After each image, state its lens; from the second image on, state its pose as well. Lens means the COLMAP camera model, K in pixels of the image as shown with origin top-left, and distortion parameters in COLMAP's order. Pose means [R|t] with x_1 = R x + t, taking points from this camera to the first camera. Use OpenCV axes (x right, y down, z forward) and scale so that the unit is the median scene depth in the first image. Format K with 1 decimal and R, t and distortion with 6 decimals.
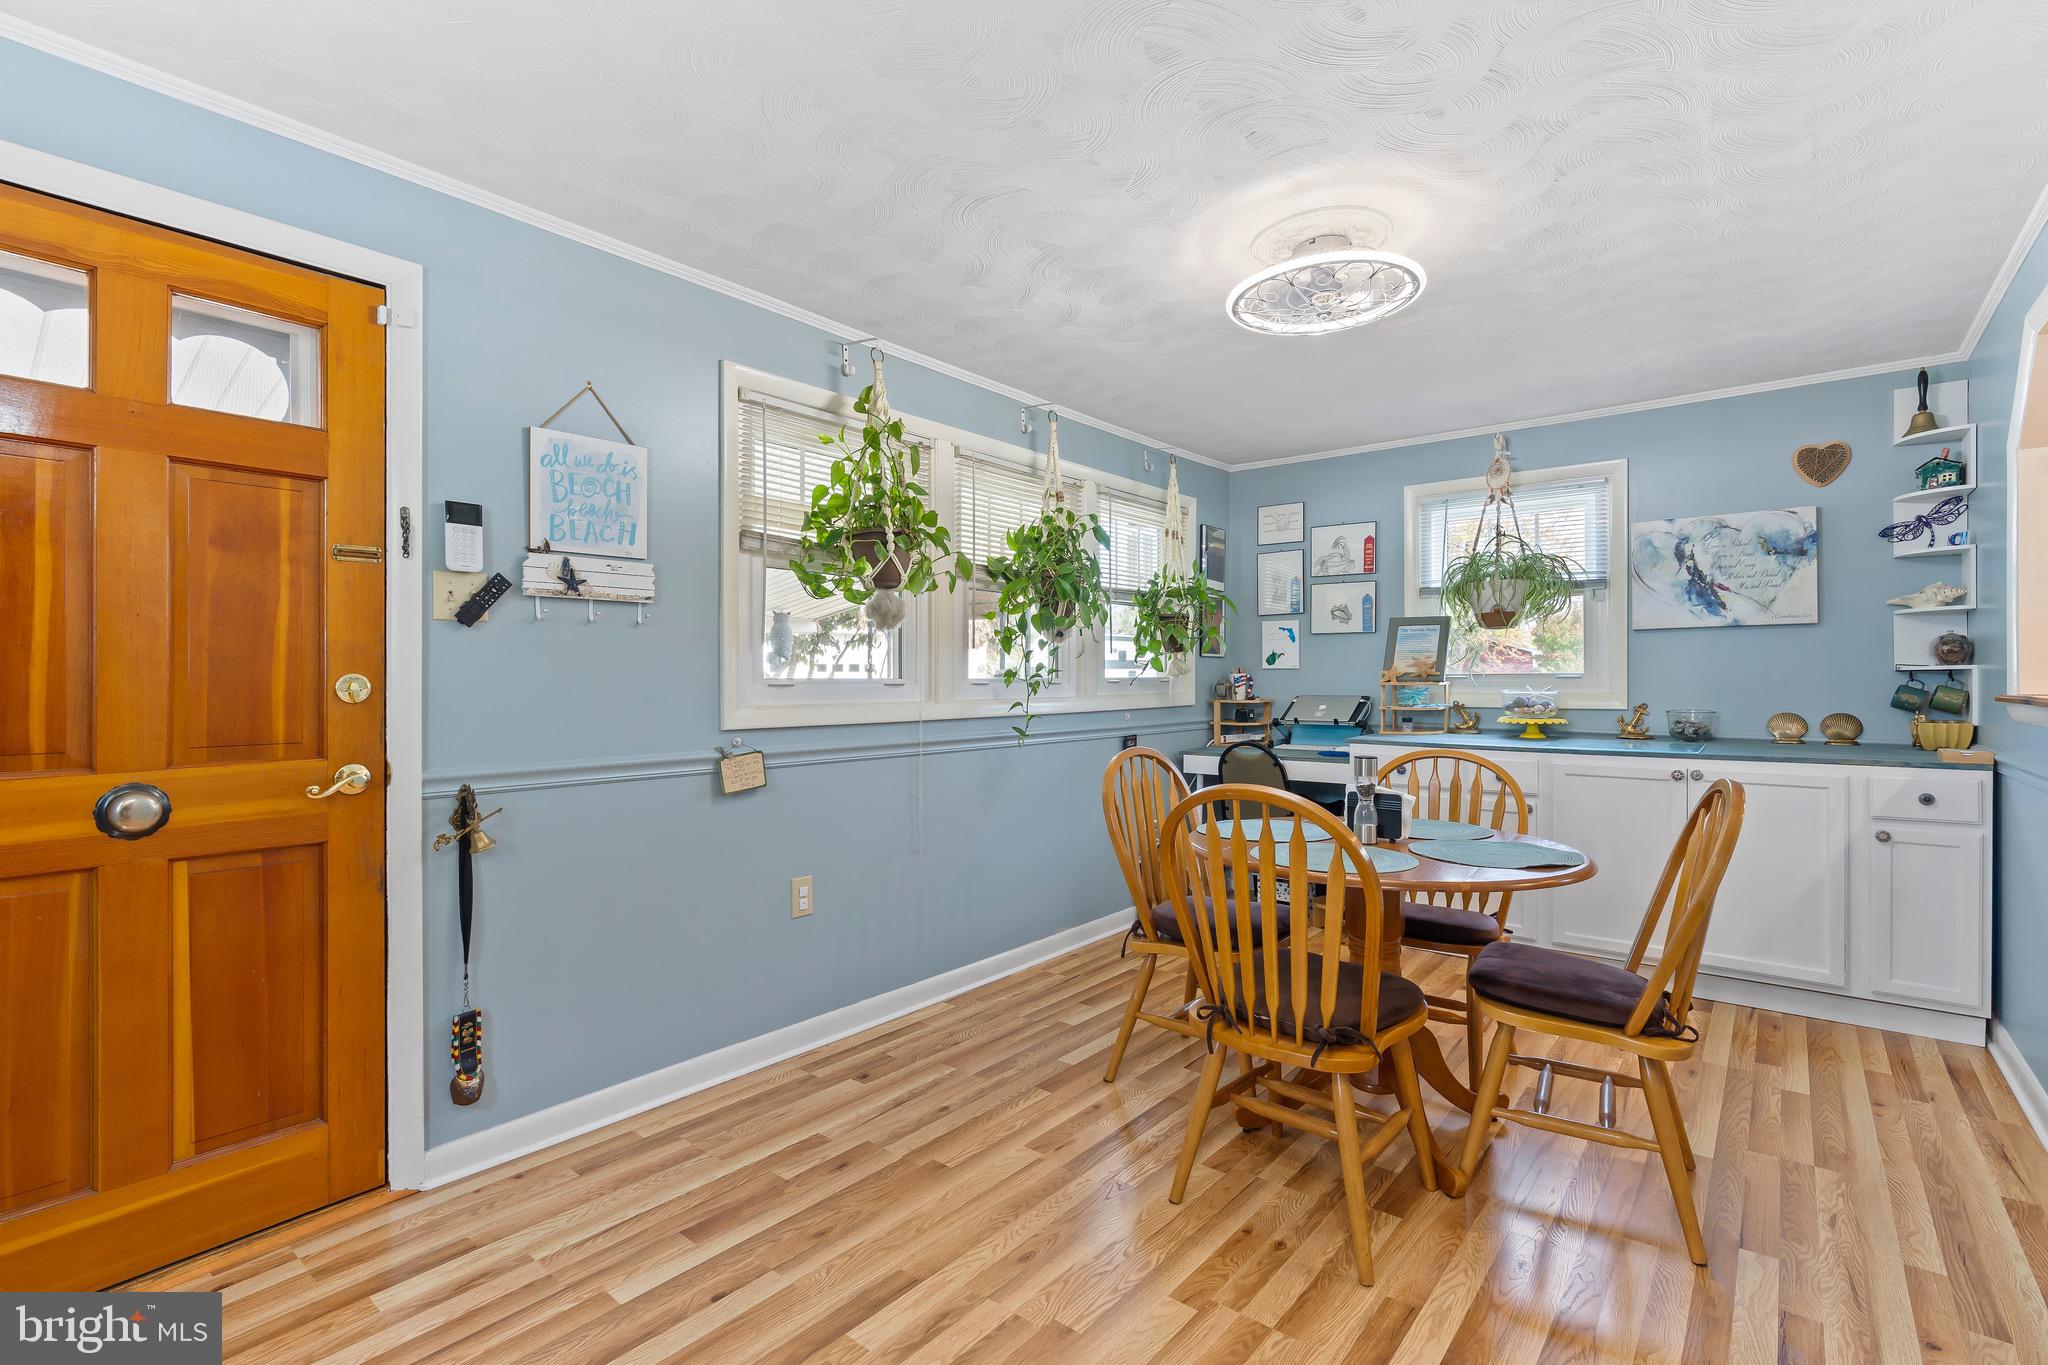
lens RADIAL K [[936.9, 0, 1020.7], [0, 936.9, 677.2], [0, 0, 1]] dist [-0.000192, 0.000640]
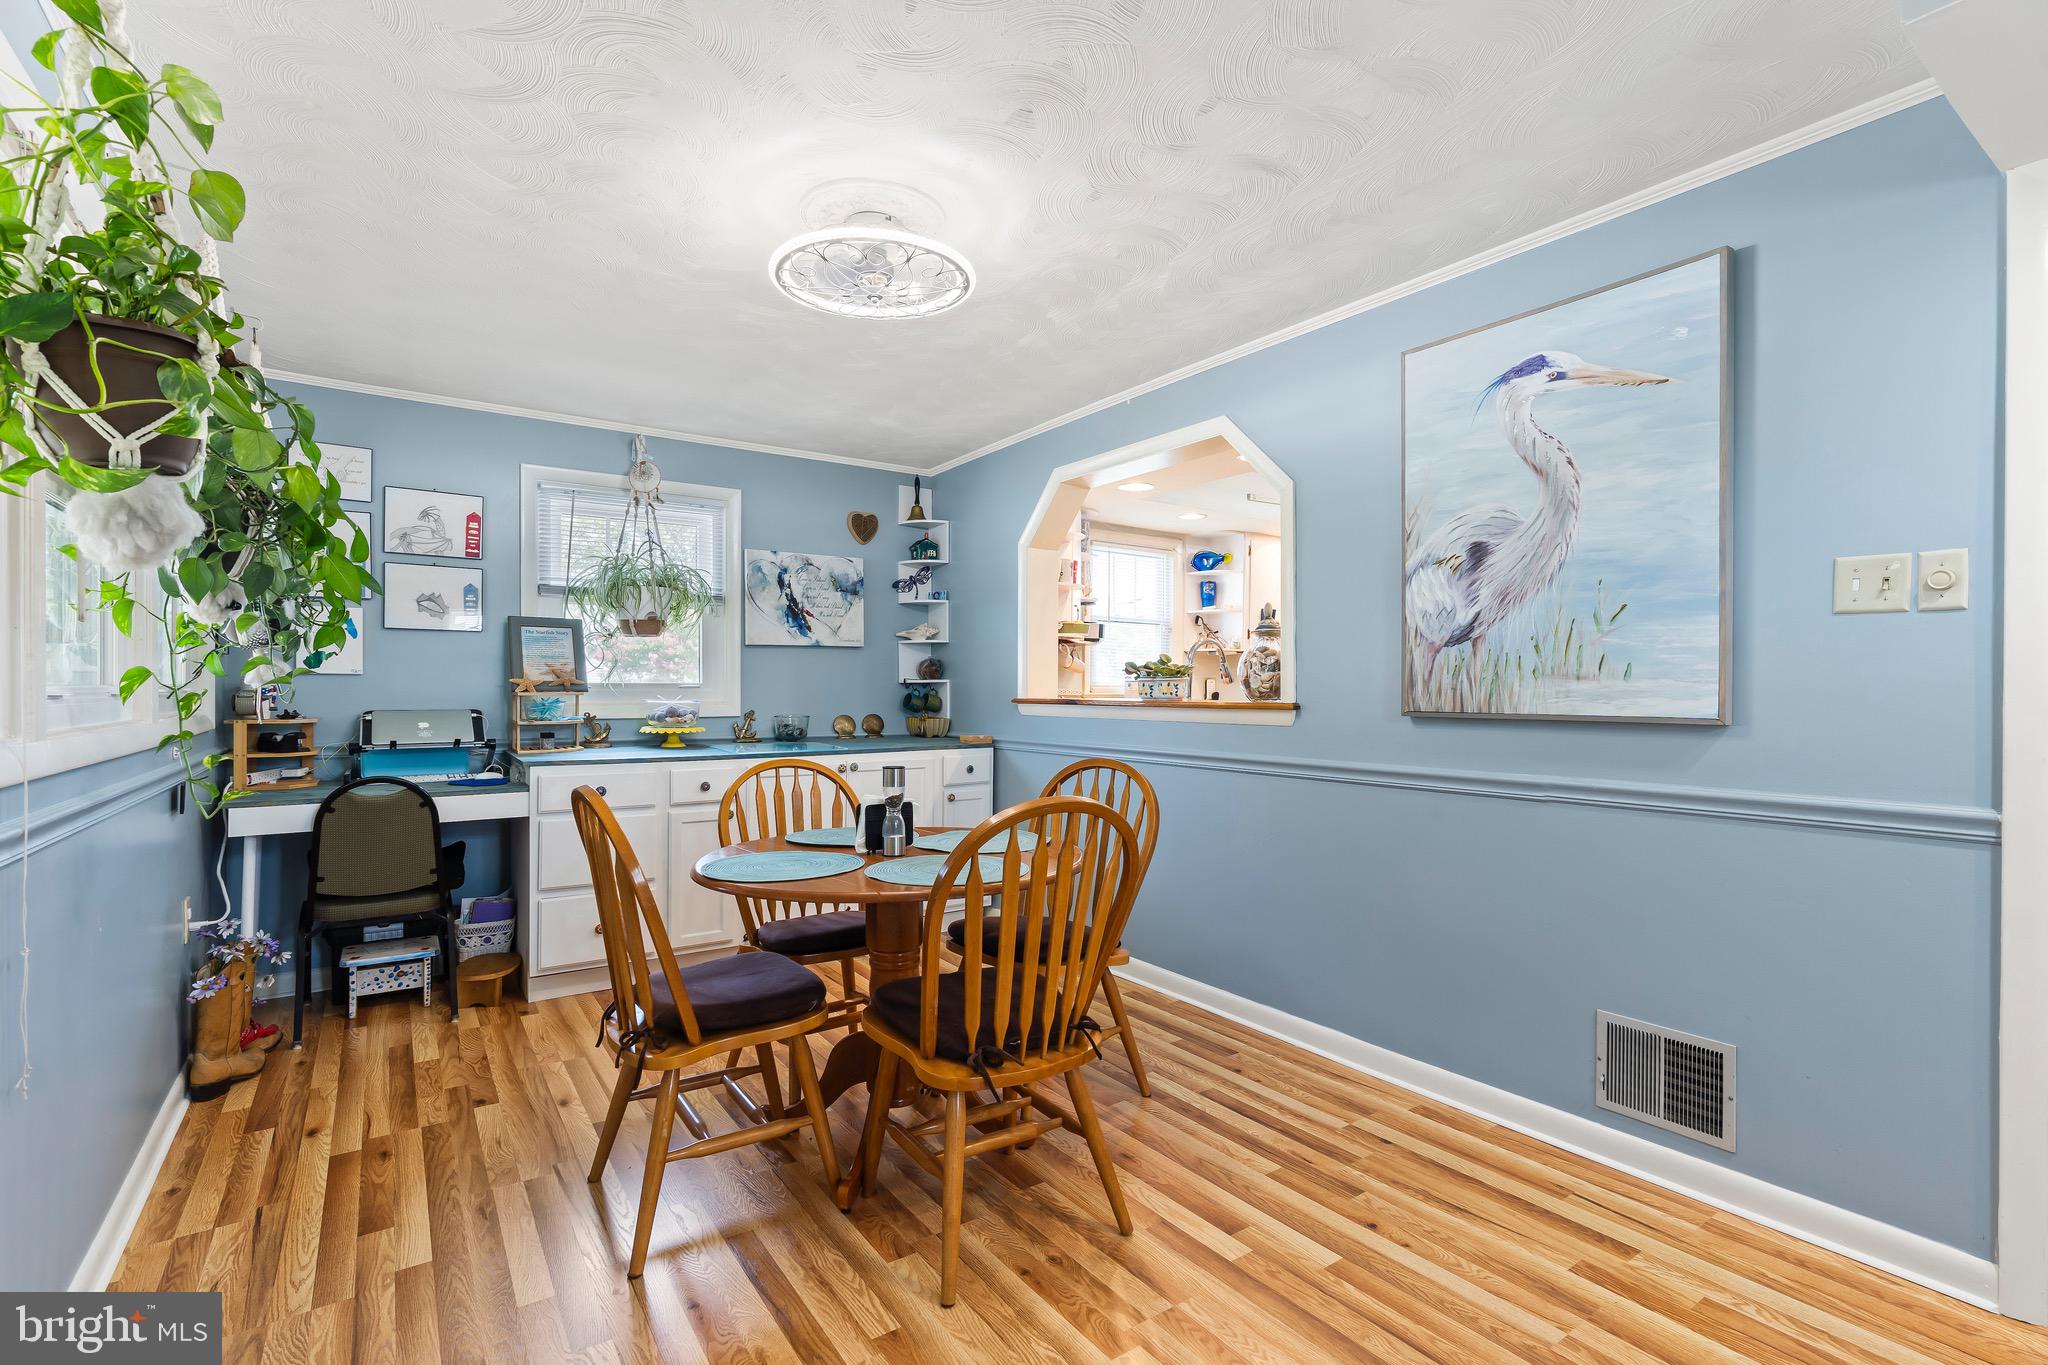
lens RADIAL K [[943.7, 0, 1019.5], [0, 943.7, 692.4], [0, 0, 1]] dist [-0.001349, -0.000078]
pose [[0.271905, -0.001798, 0.962322, -0.369833], [-0.001952, 0.999995, 0.002420, 0.003071], [-0.962322, -0.002537, 0.271900, 0.411870]]
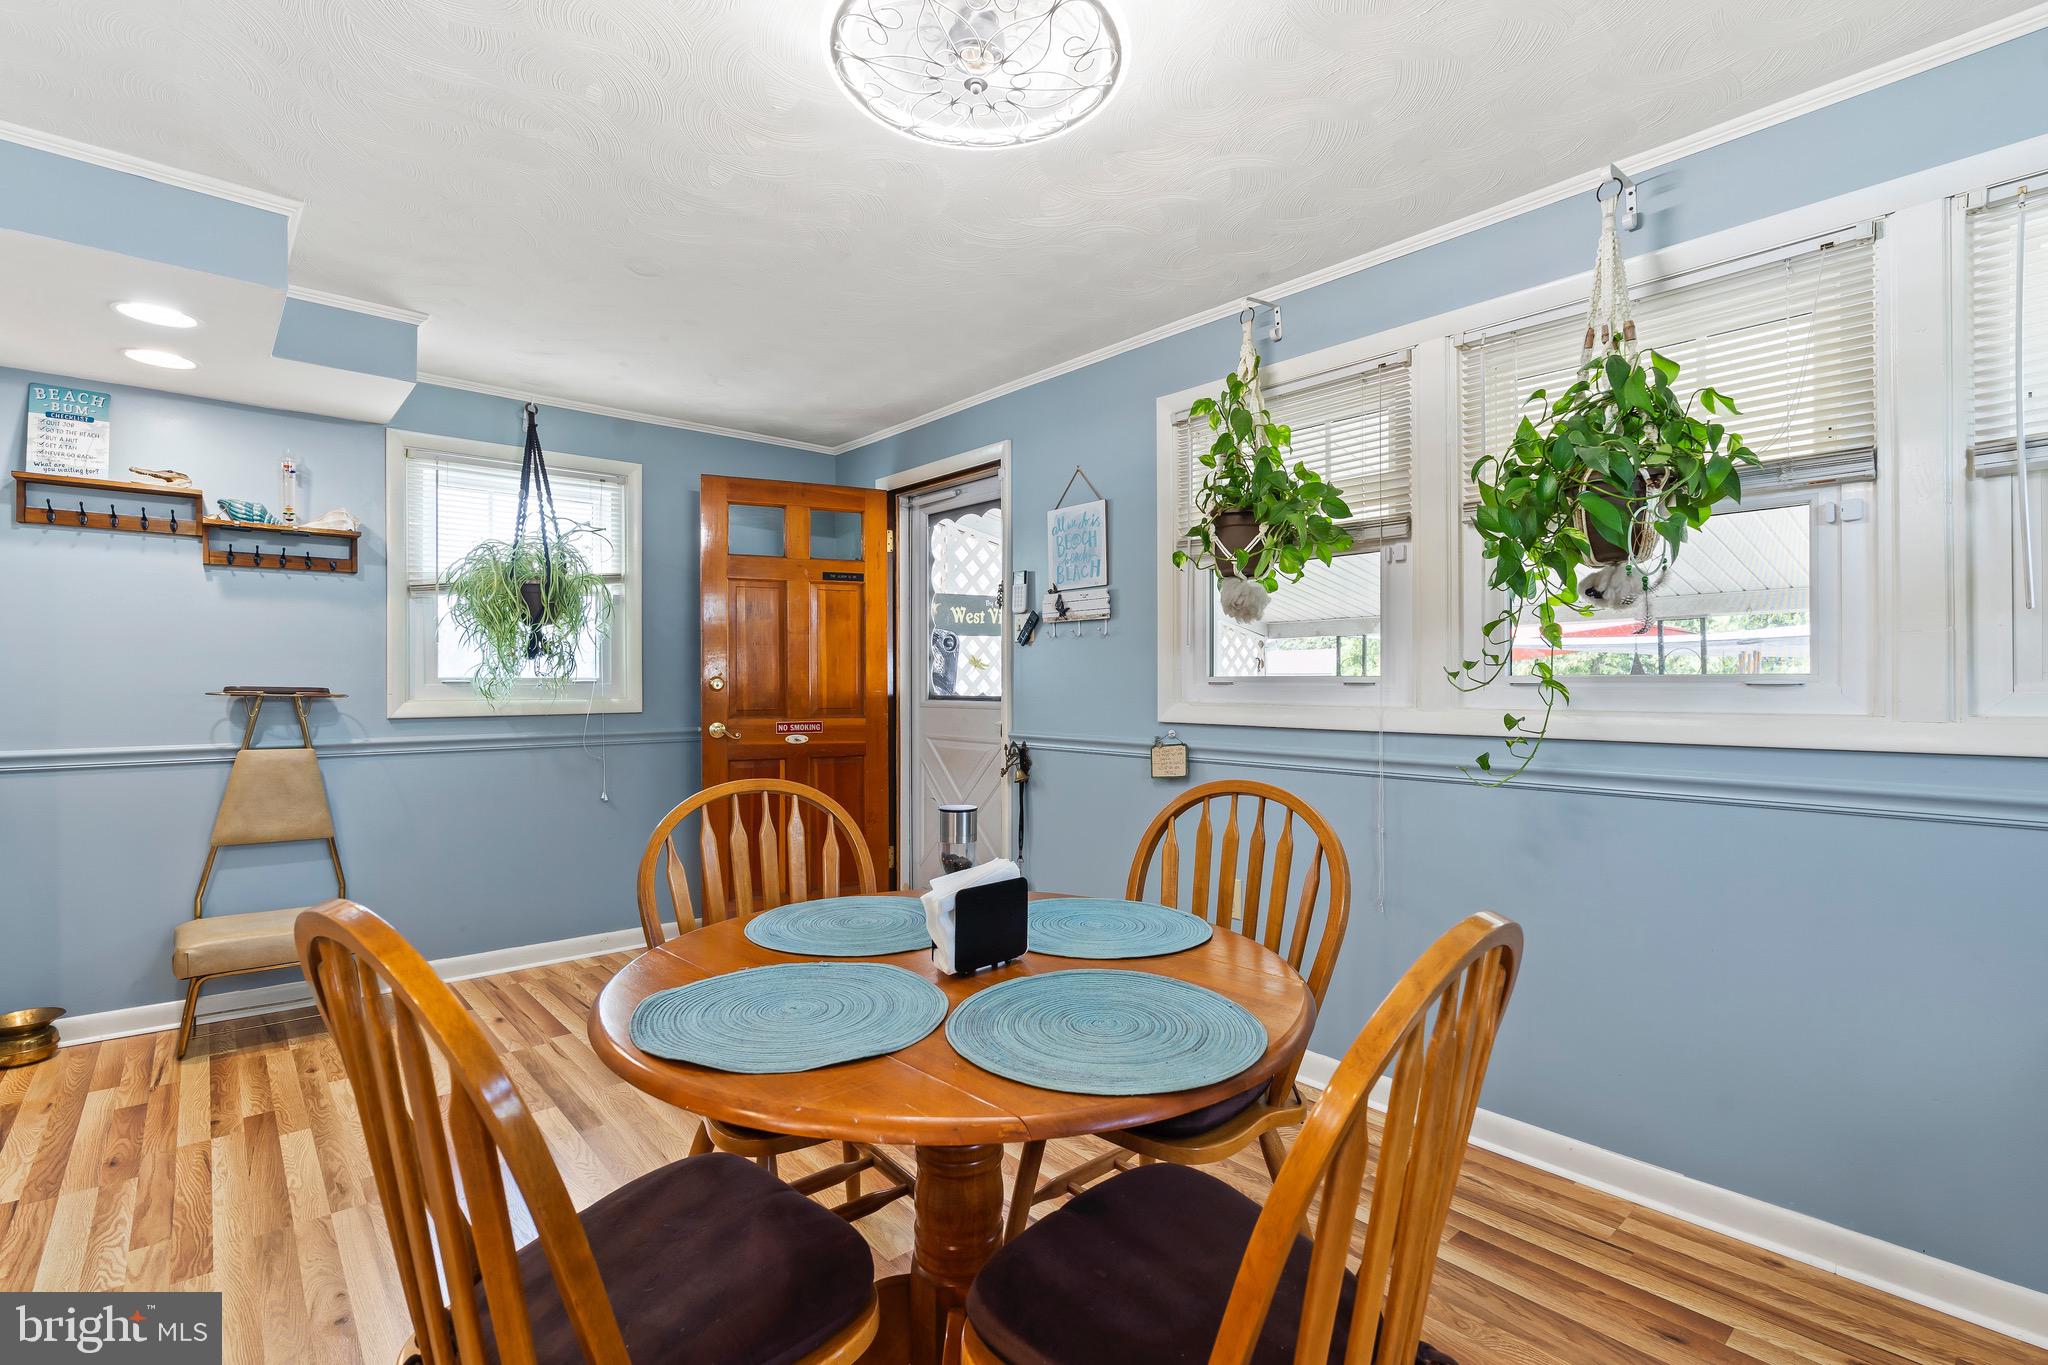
lens RADIAL K [[936.9, 0, 1020.7], [0, 936.9, 677.2], [0, 0, 1]] dist [-0.000192, 0.000640]
pose [[-0.153367, -0.003799, -0.988162, 0.635425], [0.001523, 0.999991, -0.004081, 0.004801], [0.988168, -0.002131, -0.153360, 0.766434]]
